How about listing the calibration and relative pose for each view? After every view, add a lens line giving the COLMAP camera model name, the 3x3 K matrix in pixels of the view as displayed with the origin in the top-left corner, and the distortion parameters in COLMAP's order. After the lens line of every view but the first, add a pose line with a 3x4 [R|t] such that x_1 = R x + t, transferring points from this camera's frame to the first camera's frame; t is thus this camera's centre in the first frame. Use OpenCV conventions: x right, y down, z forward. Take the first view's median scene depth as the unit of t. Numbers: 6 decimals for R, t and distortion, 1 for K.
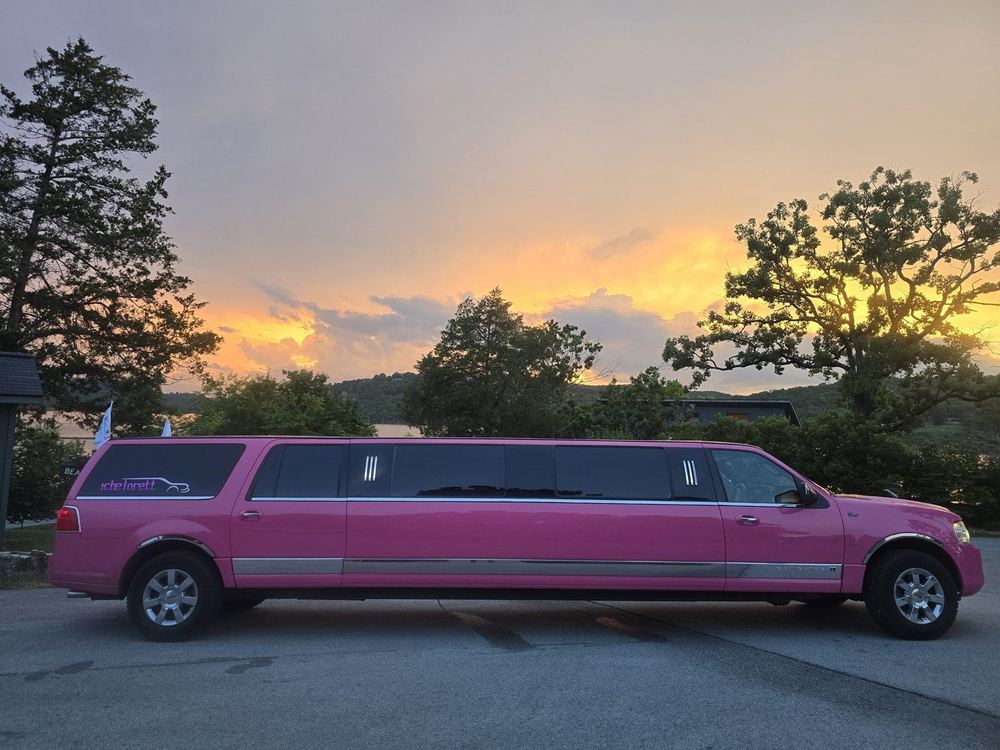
lens RADIAL K [[626.6, 0, 506.3], [0, 626.6, 378.5], [0, 0, 1]] dist [0.061781, -0.049136]
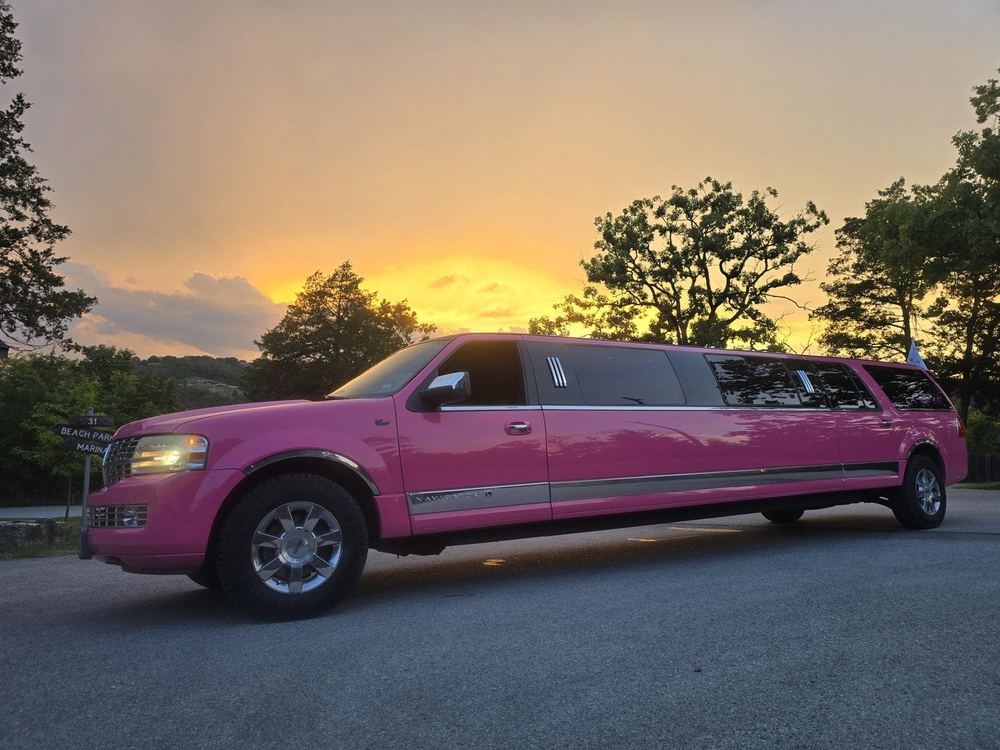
lens RADIAL K [[626.6, 0, 506.3], [0, 626.6, 378.5], [0, 0, 1]] dist [0.061781, -0.049136]
pose [[0.951836, -0.002312, 0.306598, -0.130345], [-0.005585, 0.999675, 0.024878, 0.015796], [-0.306556, -0.025392, 0.951514, -0.016441]]
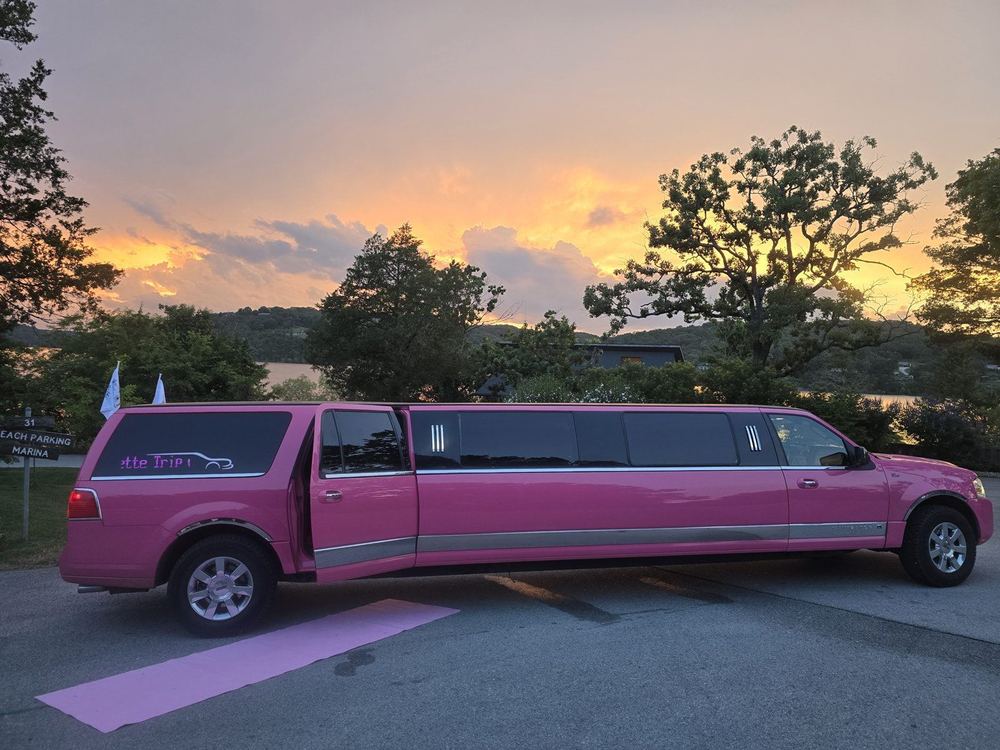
lens RADIAL K [[626.6, 0, 506.3], [0, 626.6, 378.5], [0, 0, 1]] dist [0.061781, -0.049136]
pose [[0.983284, 0.003280, 0.182047, -0.064252], [-0.020685, 0.995377, 0.093794, -0.007111], [-0.180898, -0.095992, 0.978806, 0.021660]]
